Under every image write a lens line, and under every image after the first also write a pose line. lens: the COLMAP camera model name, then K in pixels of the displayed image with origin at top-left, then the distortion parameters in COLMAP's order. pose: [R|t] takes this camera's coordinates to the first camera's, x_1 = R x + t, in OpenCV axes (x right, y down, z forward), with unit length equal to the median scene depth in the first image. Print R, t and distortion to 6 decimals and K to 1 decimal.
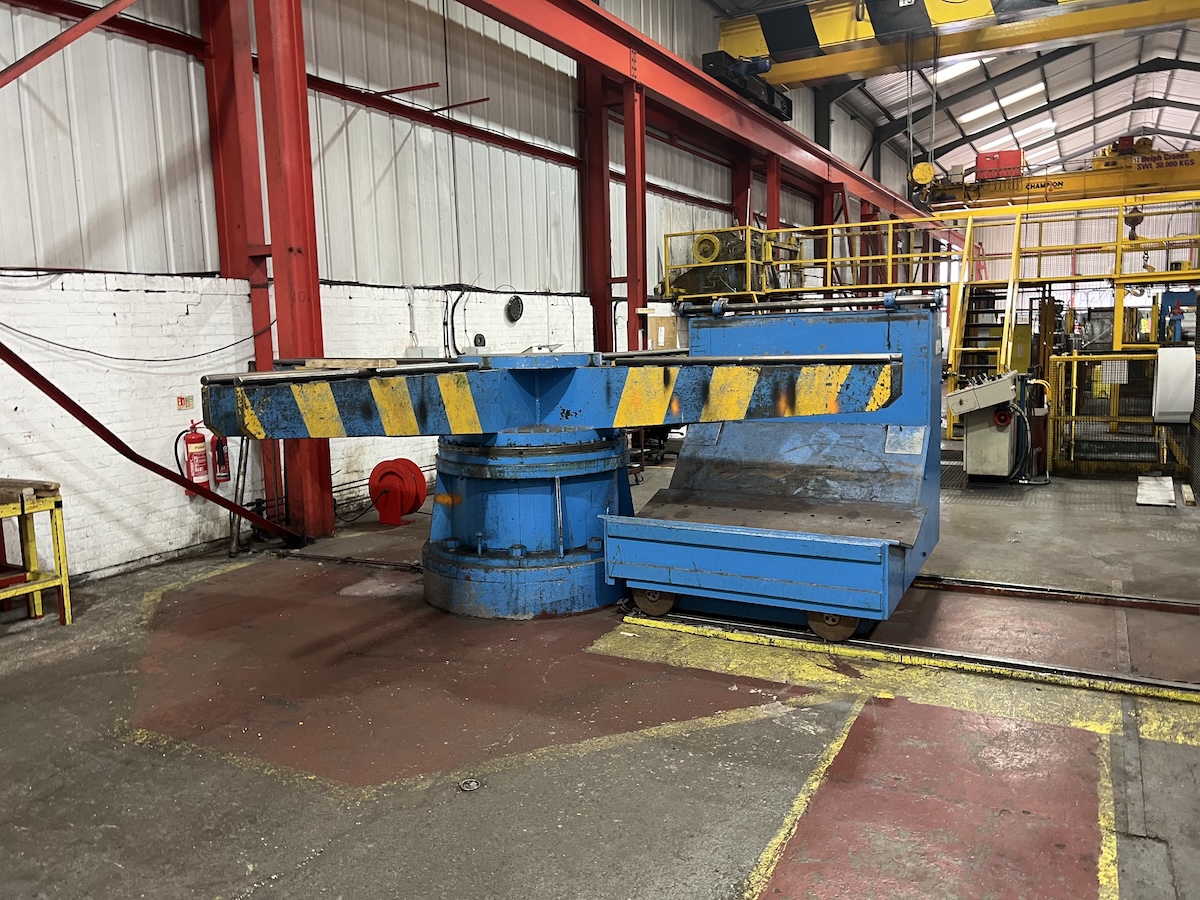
lens RADIAL K [[899.0, 0, 602.9], [0, 899.0, 434.3], [0, 0, 1]] dist [0.060795, -0.075928]
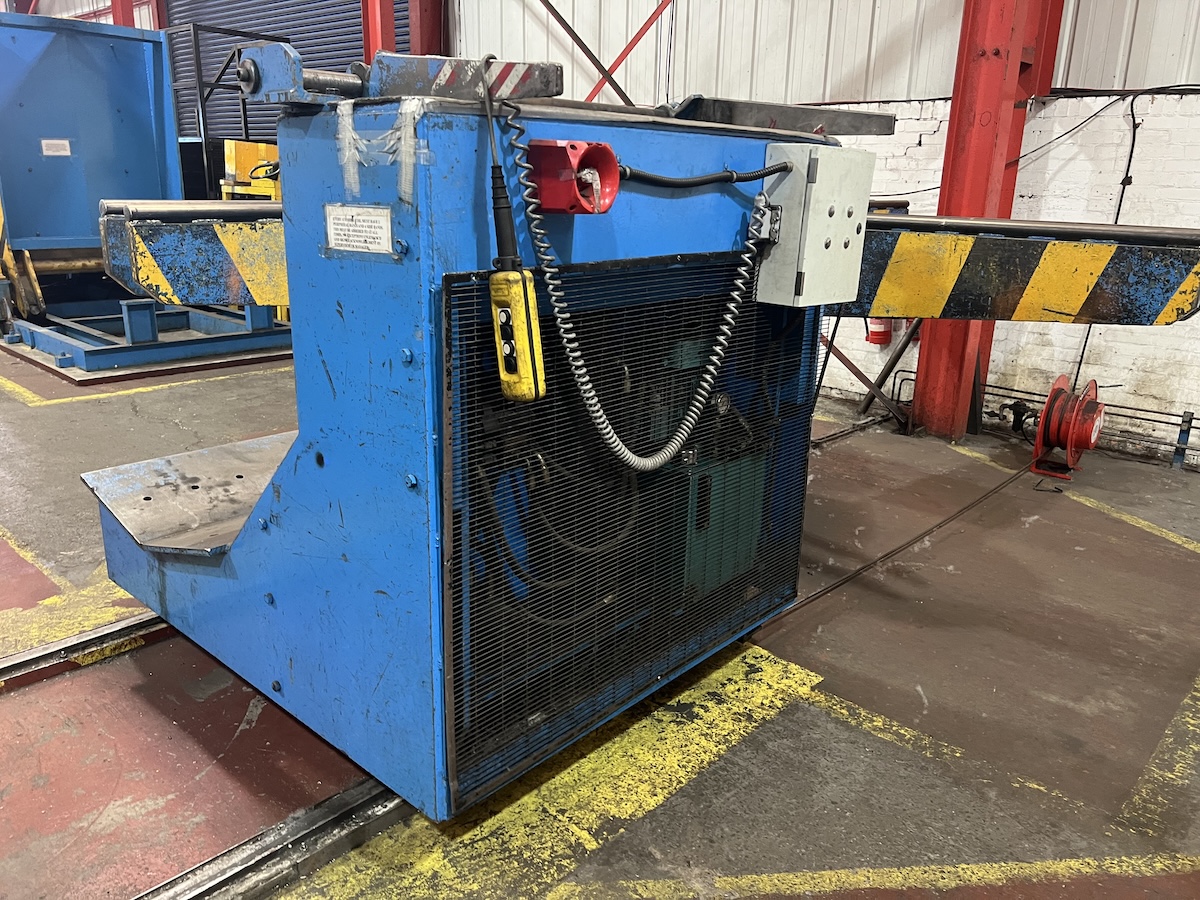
lens RADIAL K [[903.6, 0, 605.5], [0, 903.6, 433.0], [0, 0, 1]] dist [0.061346, -0.072953]
pose [[-0.242598, 0.286008, -0.927009, 0.533122], [-0.127074, 0.937953, 0.322640, -0.117499], [0.961768, 0.196071, -0.191202, 0.933542]]
